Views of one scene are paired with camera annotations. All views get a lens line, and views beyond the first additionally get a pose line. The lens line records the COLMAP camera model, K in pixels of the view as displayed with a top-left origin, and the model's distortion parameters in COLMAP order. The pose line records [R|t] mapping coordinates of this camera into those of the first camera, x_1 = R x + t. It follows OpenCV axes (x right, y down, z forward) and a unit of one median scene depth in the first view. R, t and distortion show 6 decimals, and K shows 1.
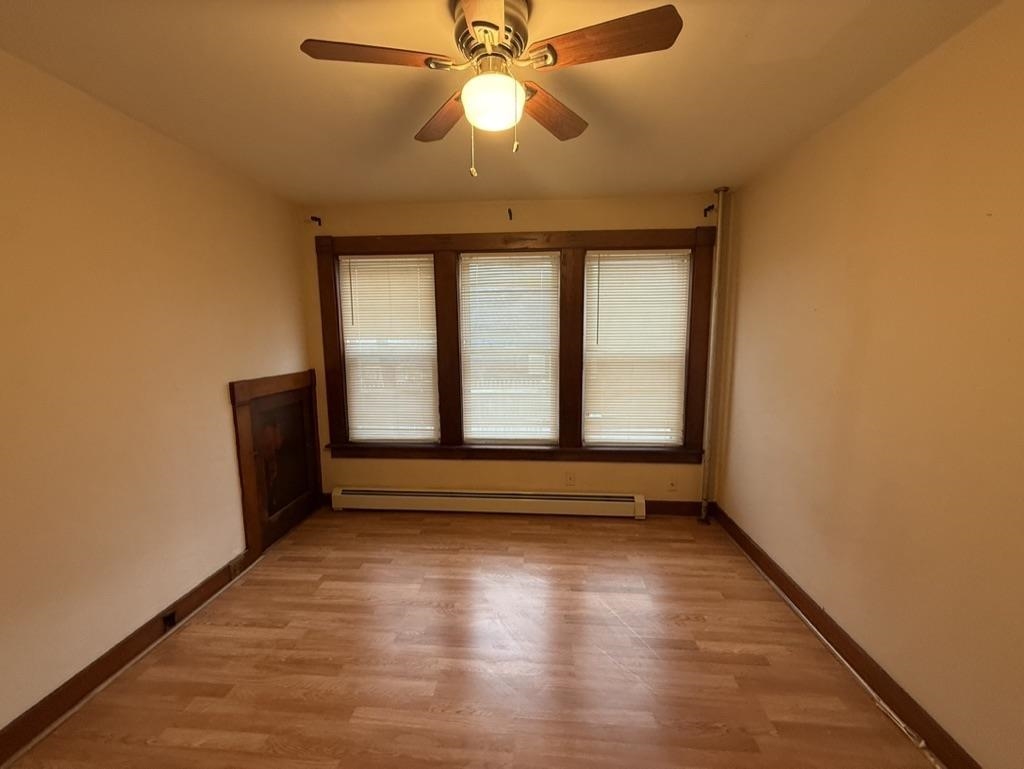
lens RADIAL K [[409.6, 0, 512.0], [0, 409.6, 384.6], [0, 0, 1]] dist [-0.001201, 0.000029]
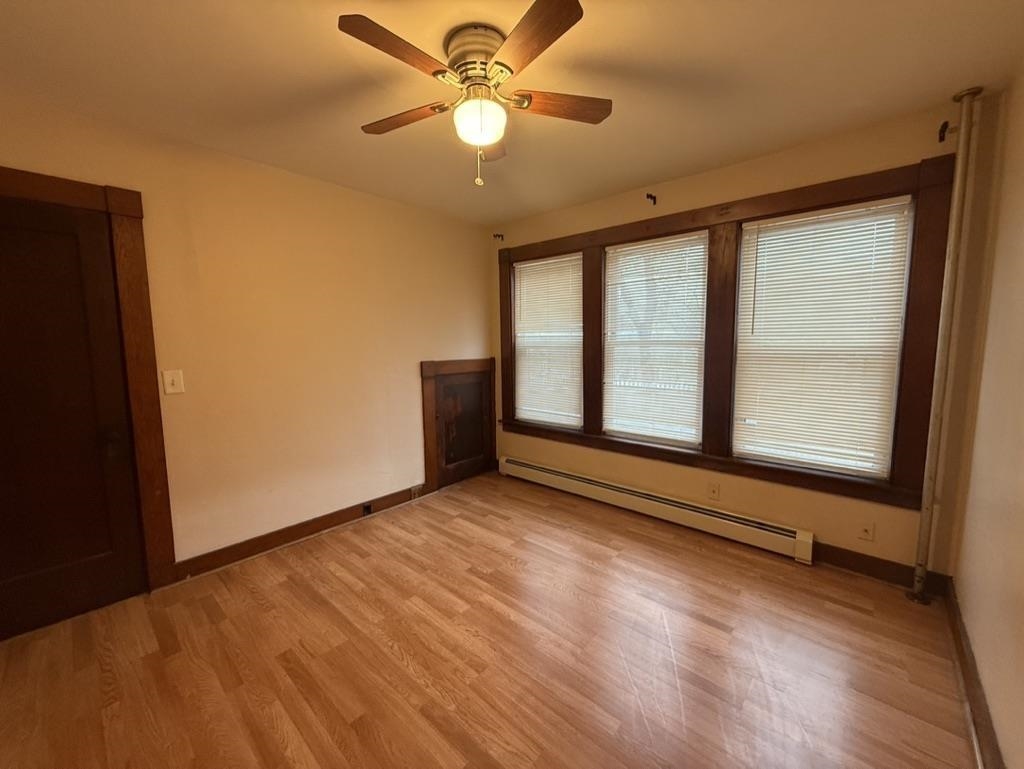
lens RADIAL K [[409.6, 0, 504.8], [0, 409.6, 384.6], [0, 0, 1]] dist [-0.001201, 0.000029]
pose [[0.786939, 0.065846, -0.613508, 0.330277], [-0.072105, 0.997291, 0.014548, 0.026321], [0.612804, 0.032789, 0.789555, 0.046239]]
